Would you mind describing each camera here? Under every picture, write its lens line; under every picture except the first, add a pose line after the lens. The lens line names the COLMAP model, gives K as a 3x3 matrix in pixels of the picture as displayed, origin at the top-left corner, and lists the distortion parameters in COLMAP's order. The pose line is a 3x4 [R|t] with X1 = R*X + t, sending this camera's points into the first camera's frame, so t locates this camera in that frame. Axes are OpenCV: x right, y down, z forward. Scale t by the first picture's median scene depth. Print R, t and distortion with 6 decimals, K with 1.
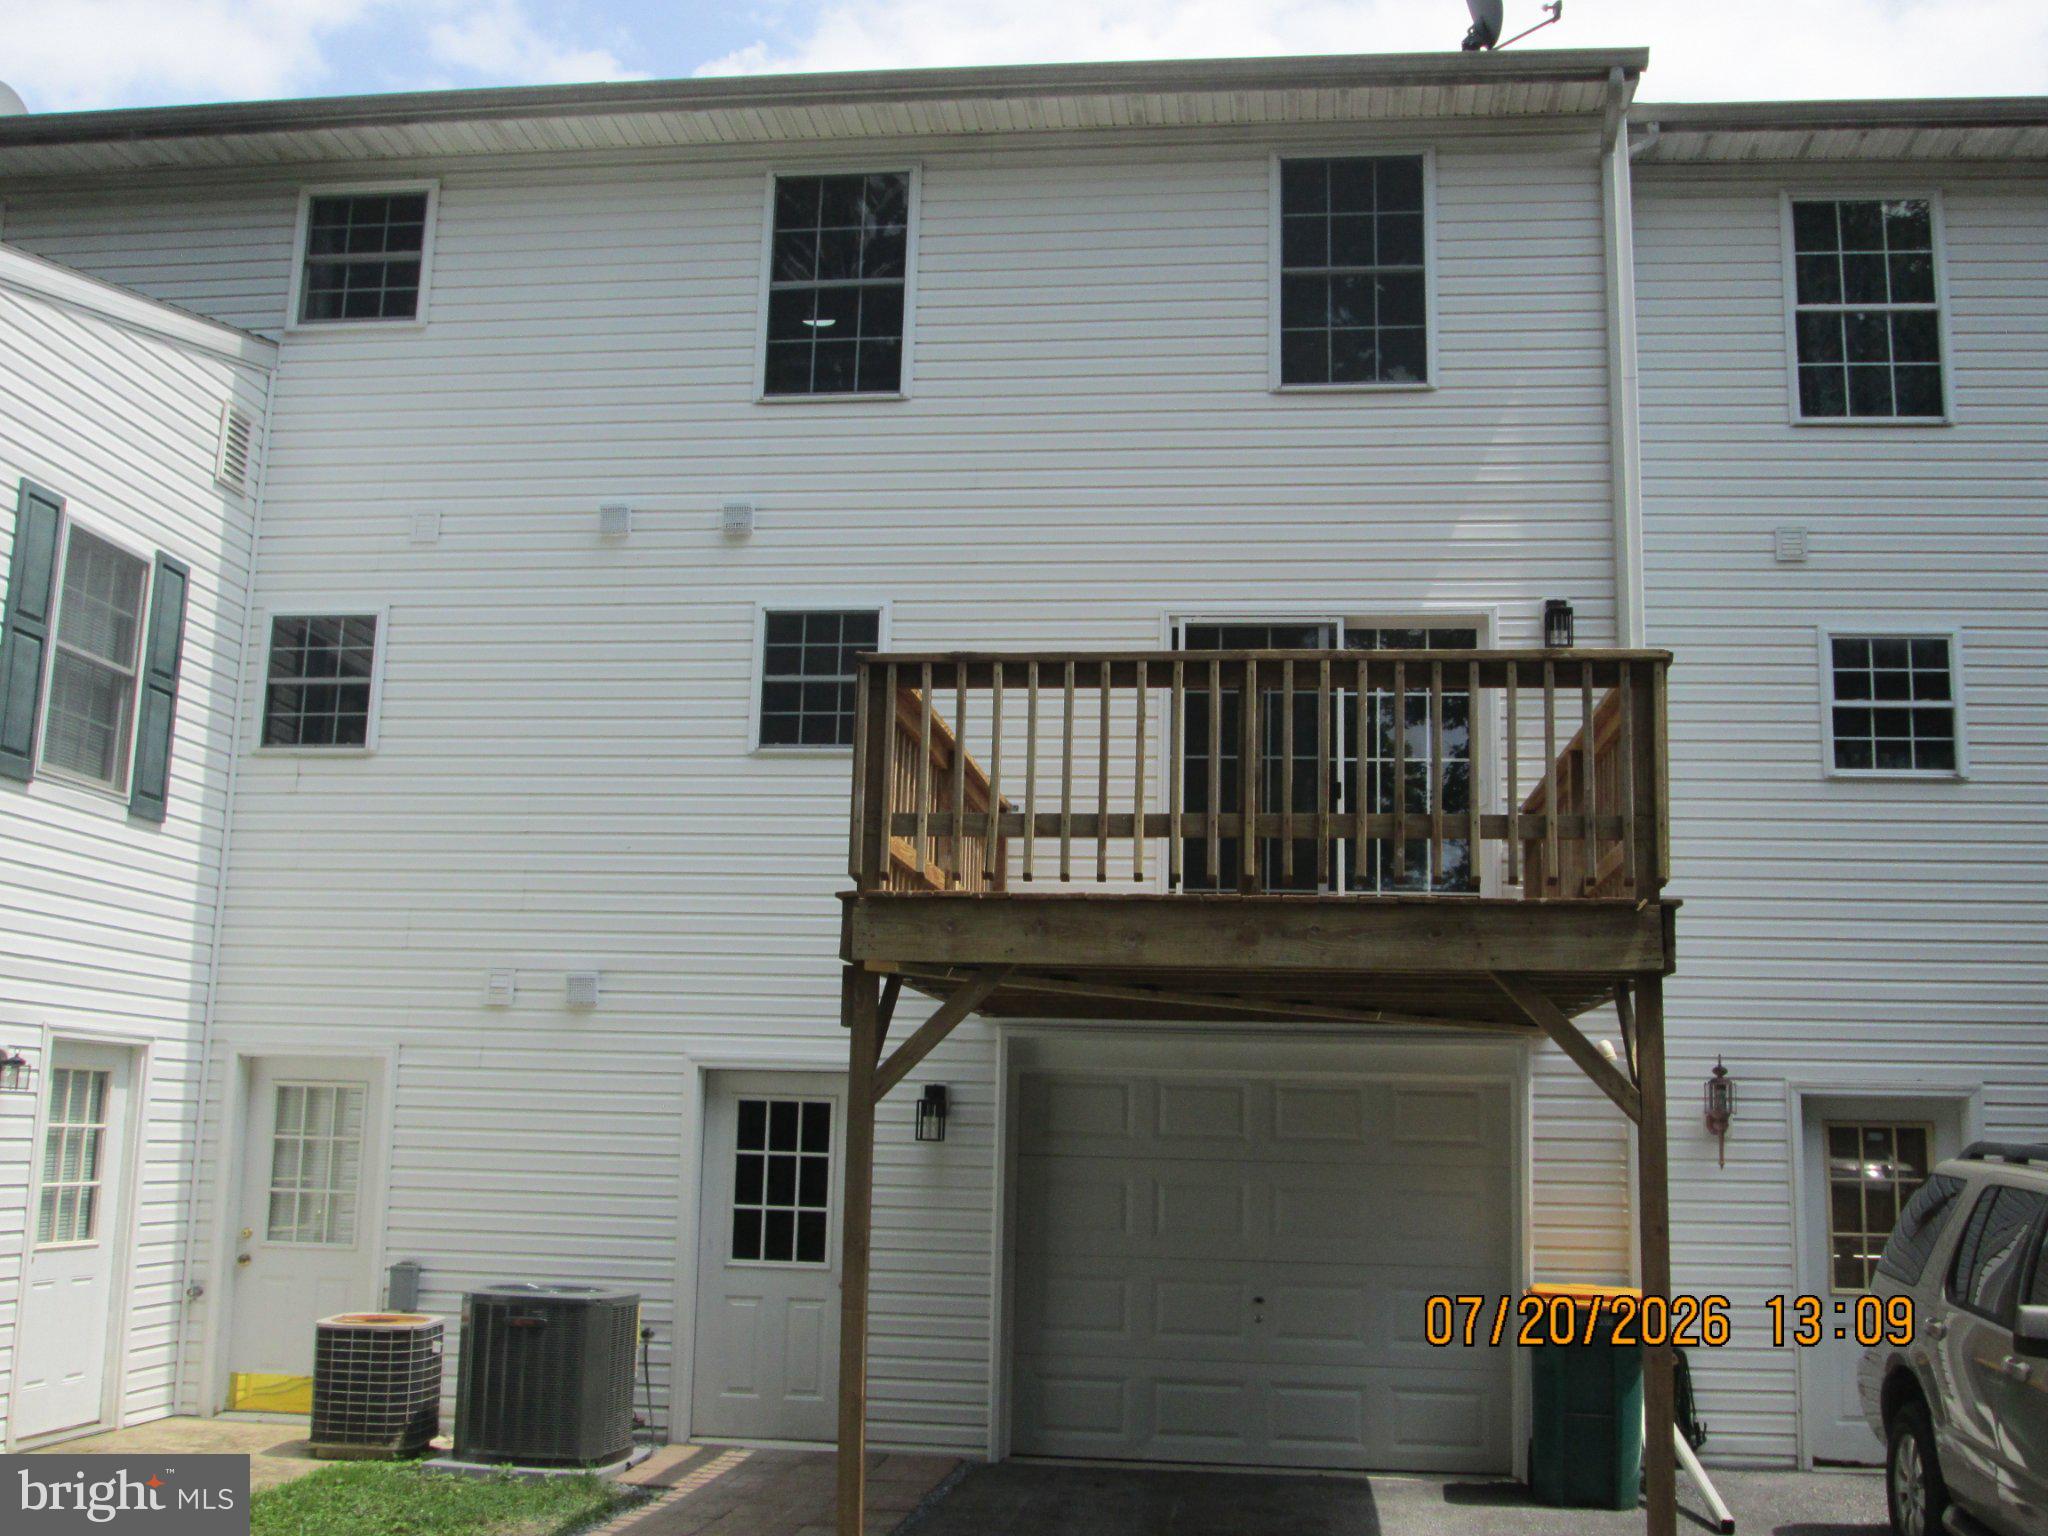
lens RADIAL K [[2067.2, 0, 1016.6], [0, 2067.2, 772.2], [0, 0, 1]] dist [-0.054087, 0.000000]
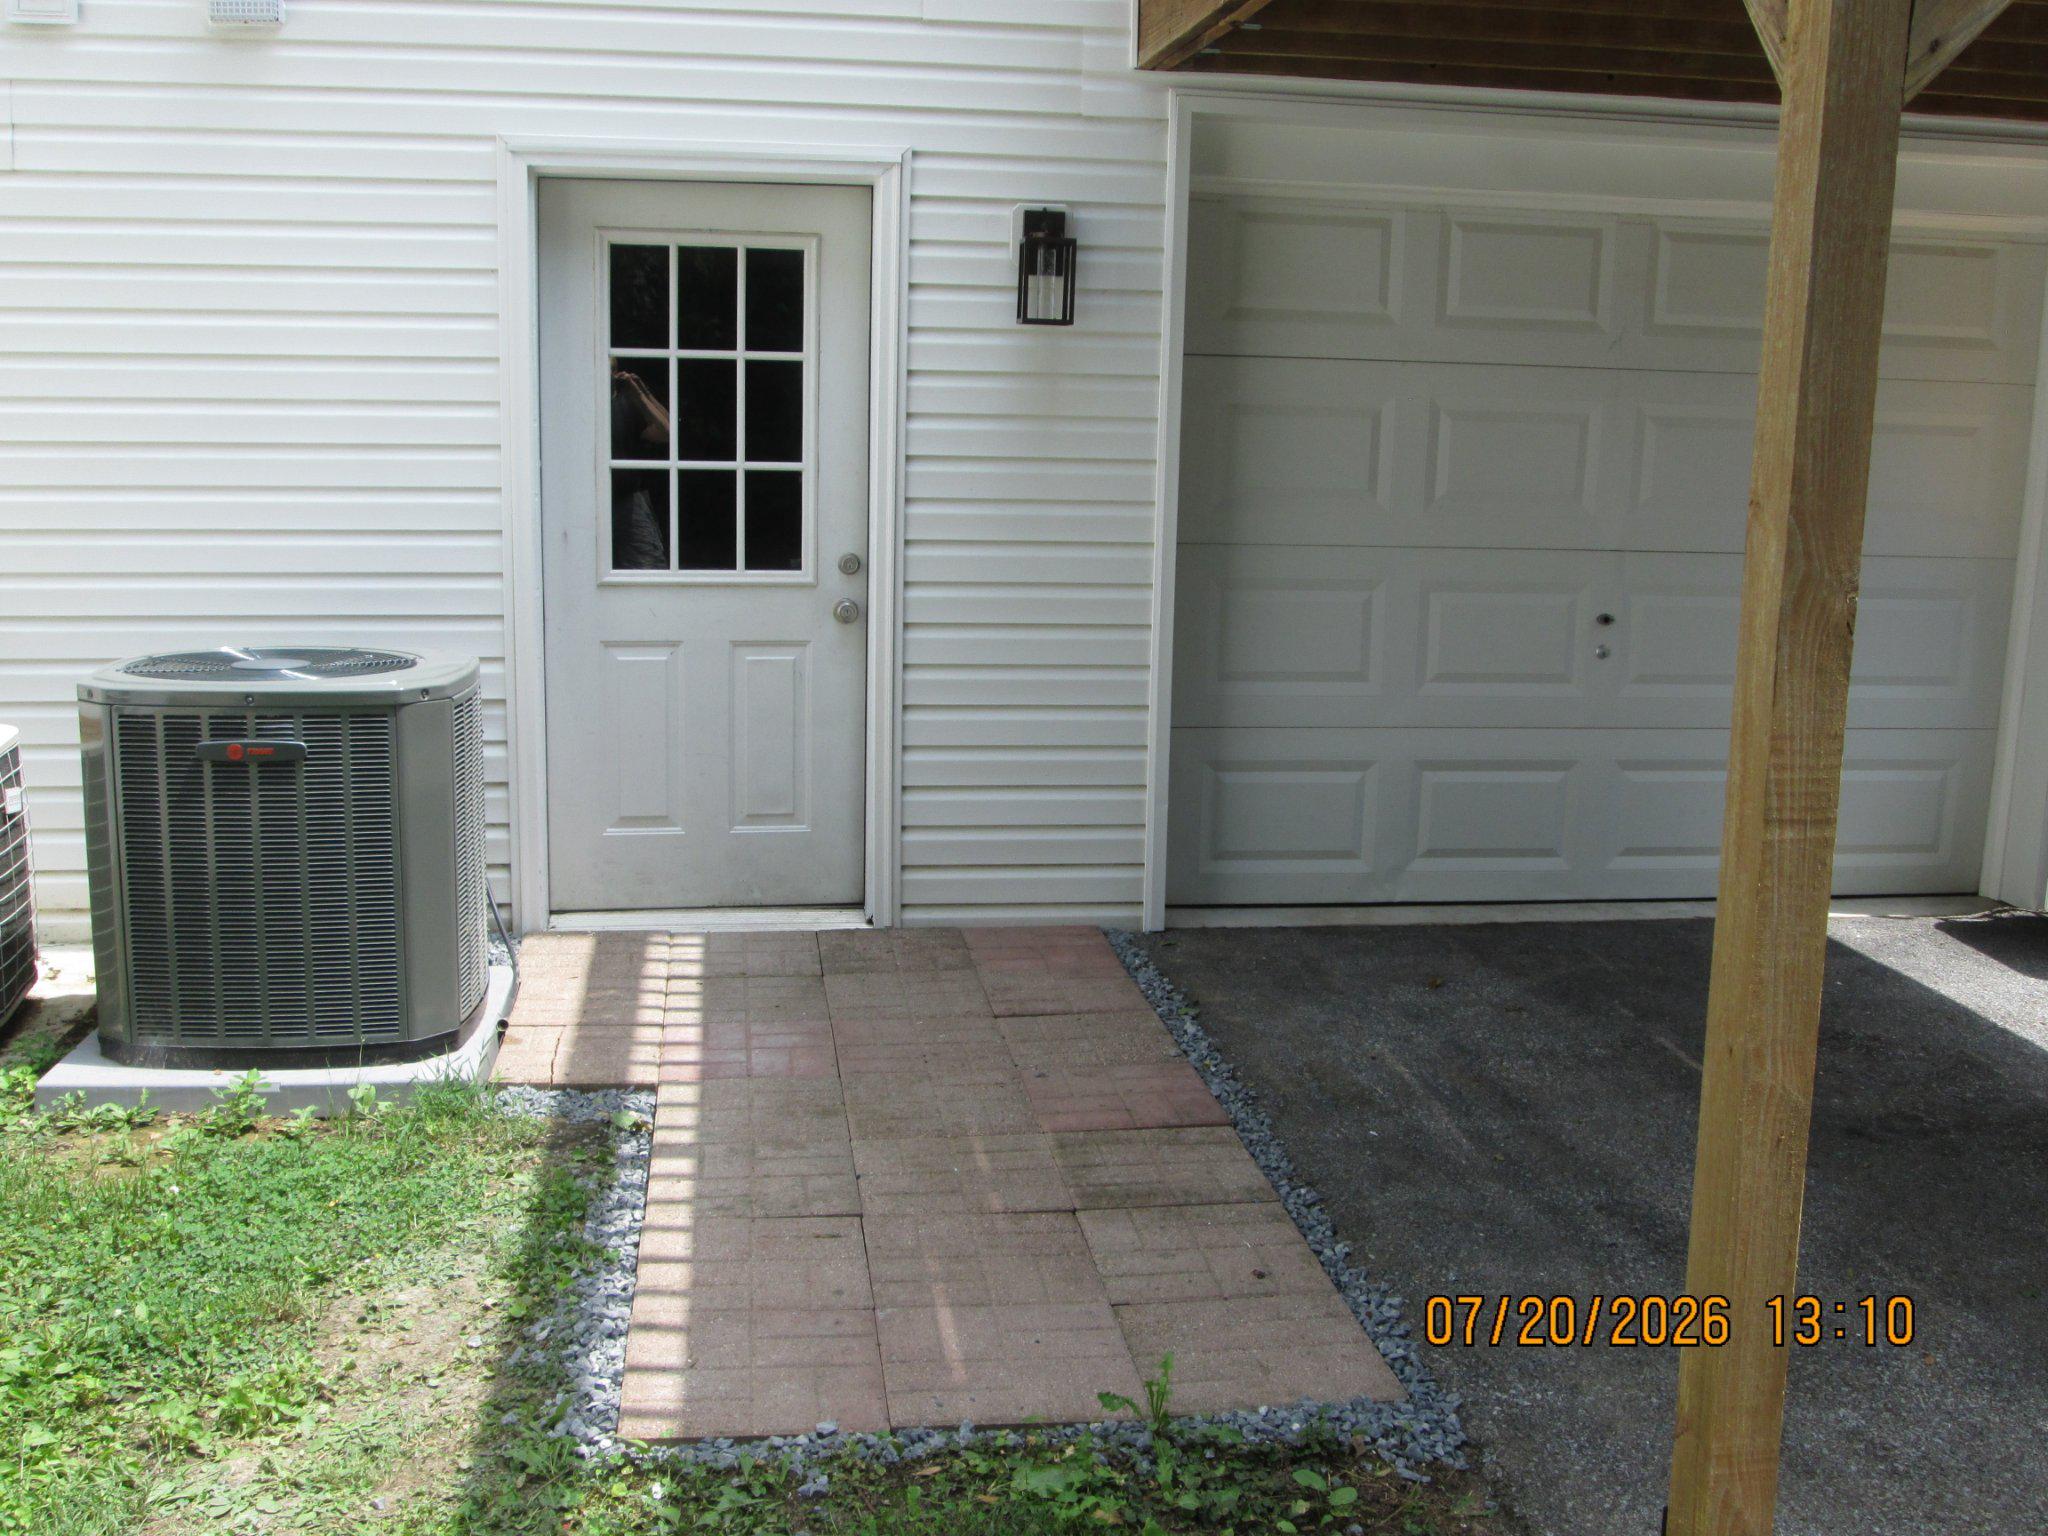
lens RADIAL K [[2067.2, 0, 1023.6], [0, 2067.2, 754.6], [0, 0, 1]] dist [-0.054087, 0.000000]
pose [[0.965160, -0.049760, 0.256886, -0.175053], [-0.041802, 0.939819, 0.339105, 0.107875], [-0.258301, -0.338029, 0.904996, 0.519337]]
